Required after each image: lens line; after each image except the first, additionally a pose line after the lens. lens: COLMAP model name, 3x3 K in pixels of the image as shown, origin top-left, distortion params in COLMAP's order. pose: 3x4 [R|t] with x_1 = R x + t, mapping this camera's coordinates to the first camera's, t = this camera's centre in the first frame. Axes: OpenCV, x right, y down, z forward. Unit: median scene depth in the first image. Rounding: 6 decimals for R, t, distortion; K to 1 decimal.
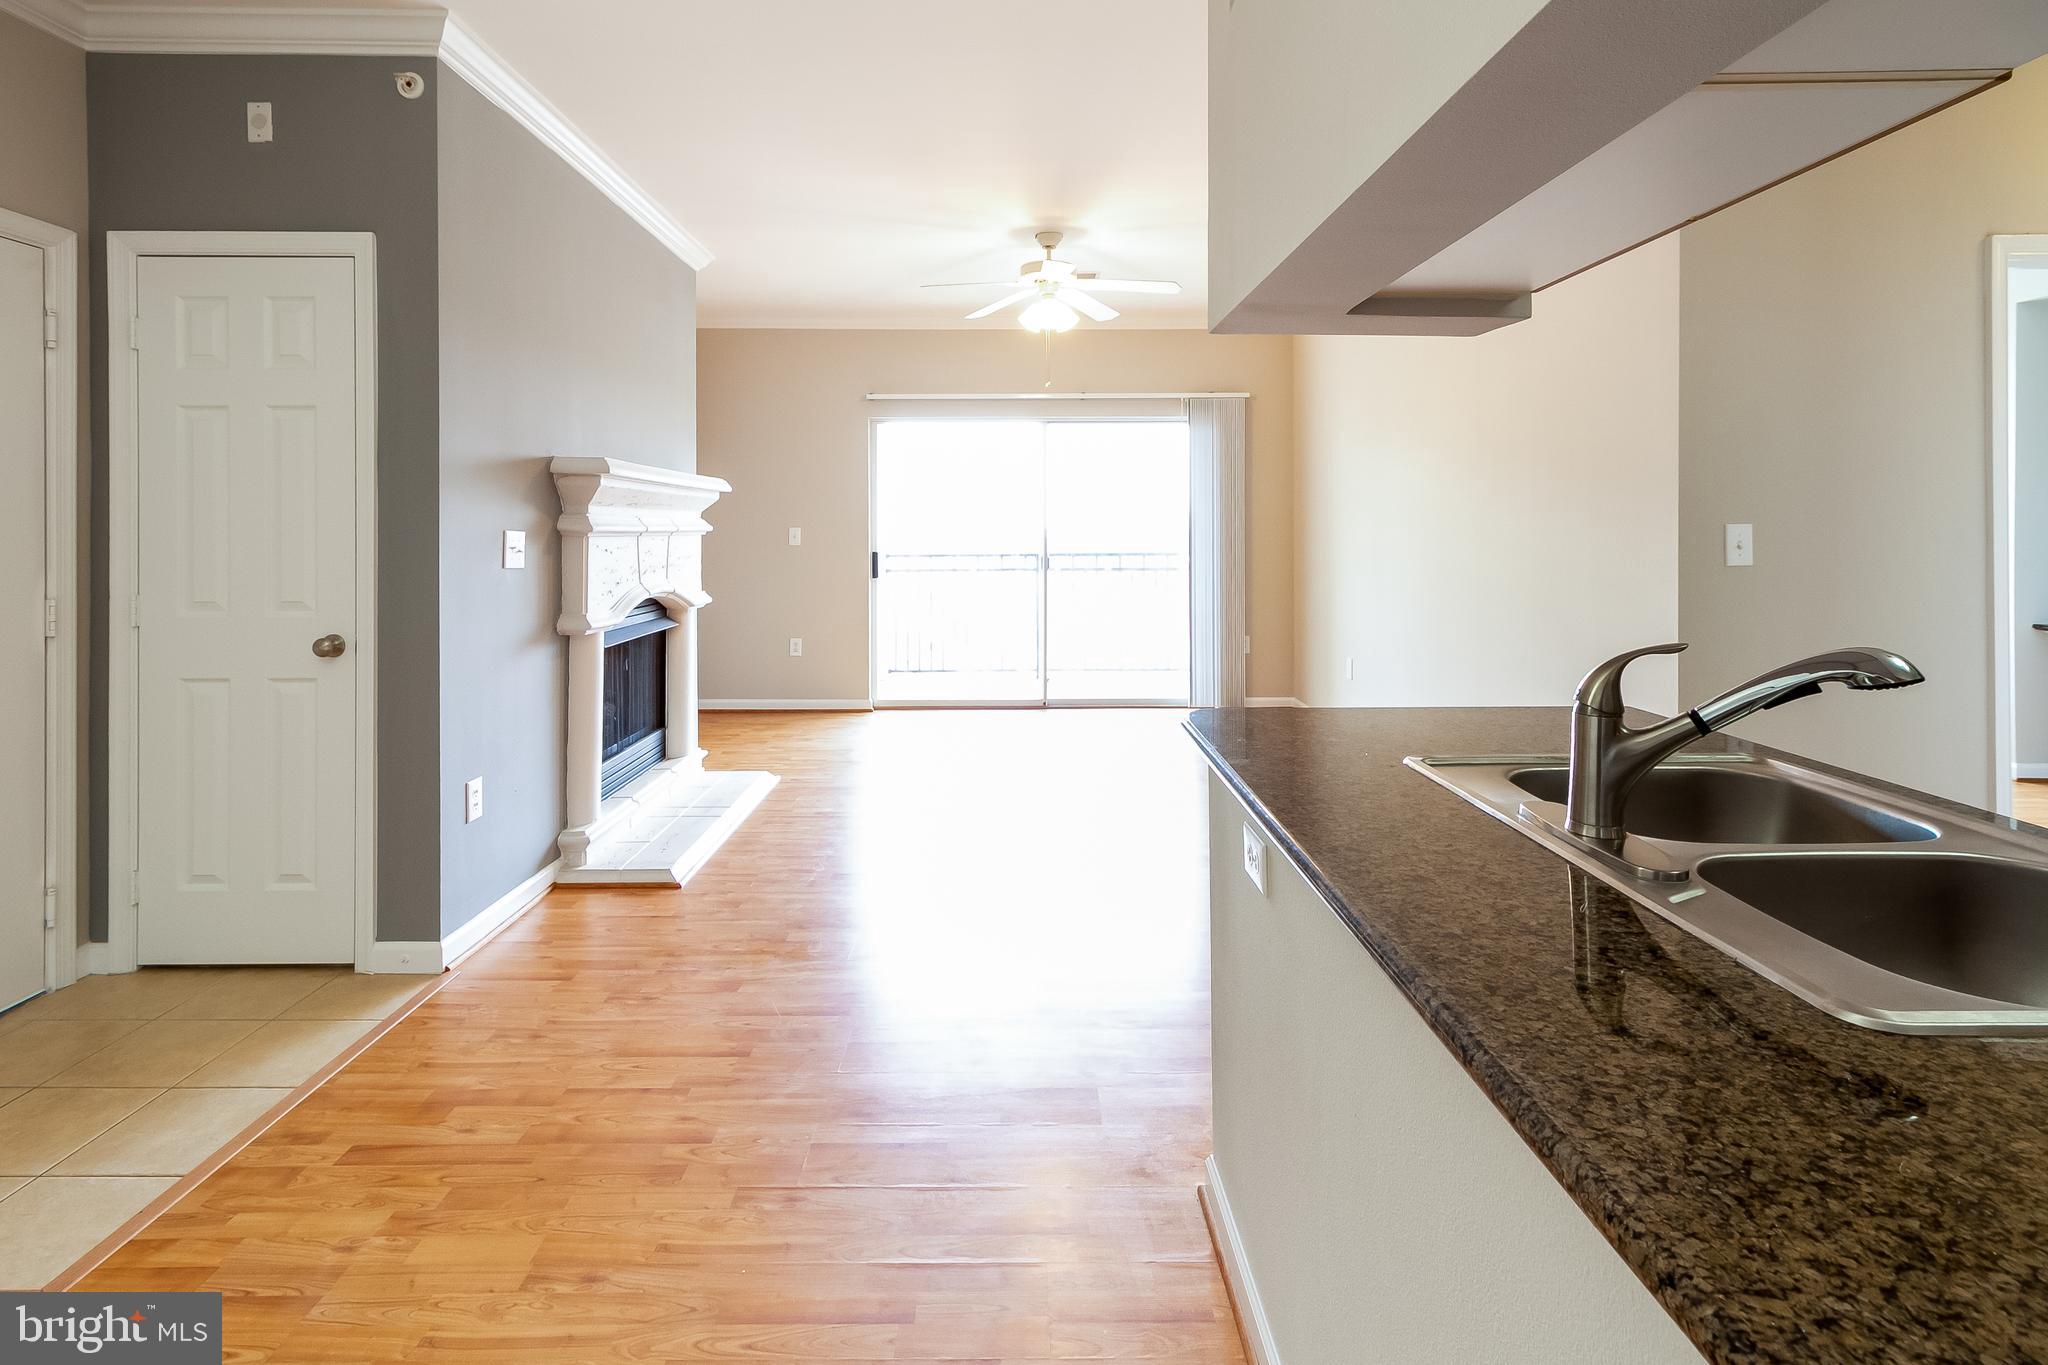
lens RADIAL K [[993.4, 0, 1001.6], [0, 993.4, 486.0], [0, 0, 1]] dist [0.004600, 0.002419]
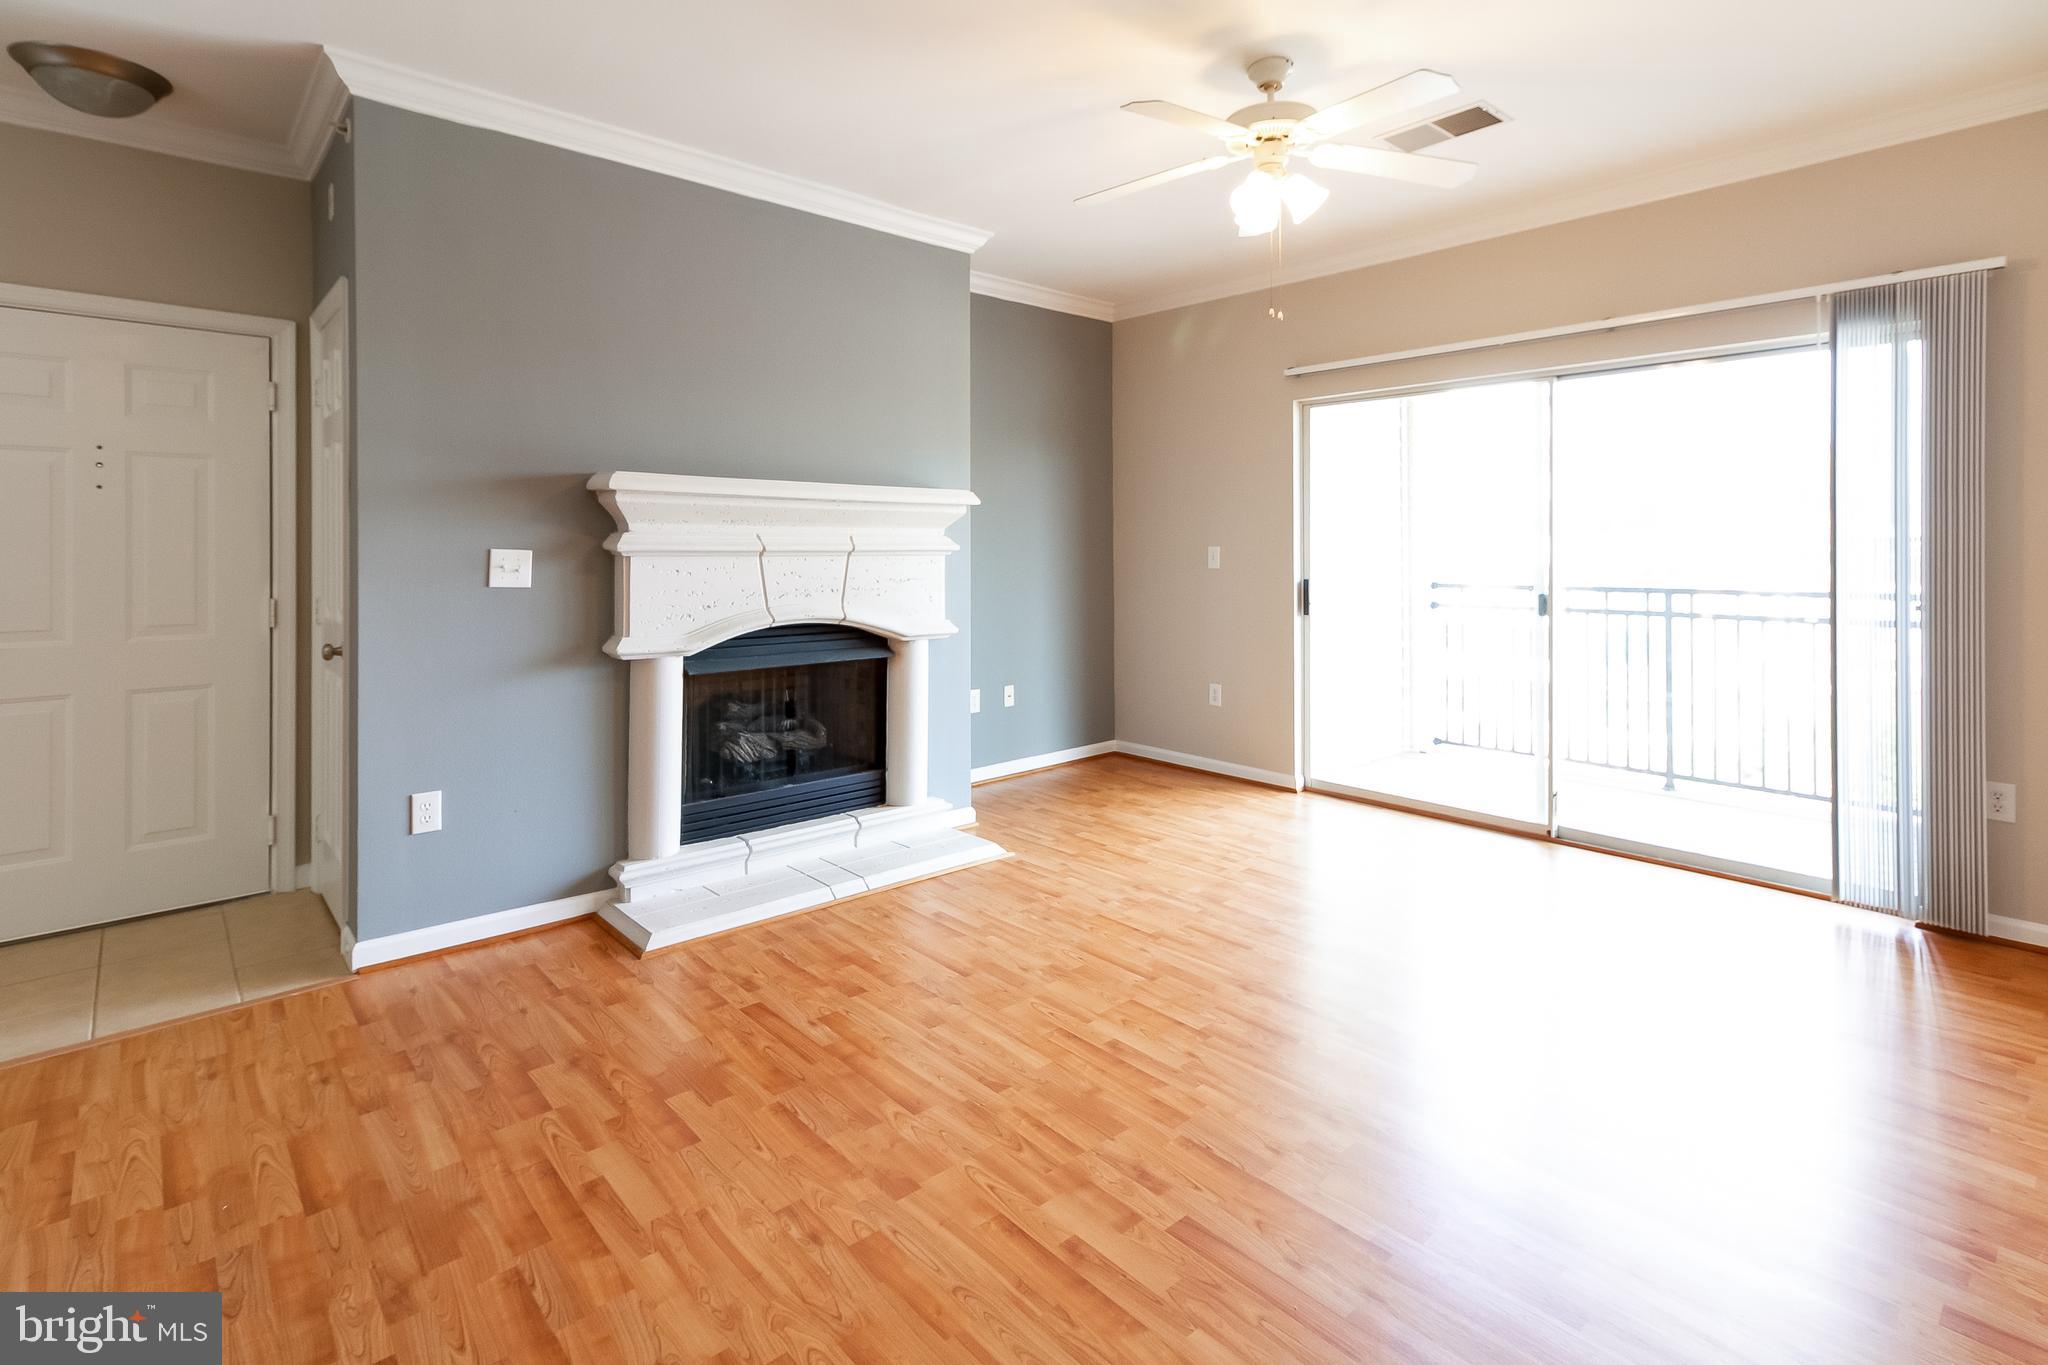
lens RADIAL K [[993.4, 0, 983.2], [0, 993.4, 518.0], [0, 0, 1]] dist [0.004600, 0.002419]
pose [[0.667209, -0.018922, -0.744630, 0.380221], [0.029573, 0.999562, 0.001099, 0.017440], [0.744283, -0.022754, 0.667476, 0.462150]]
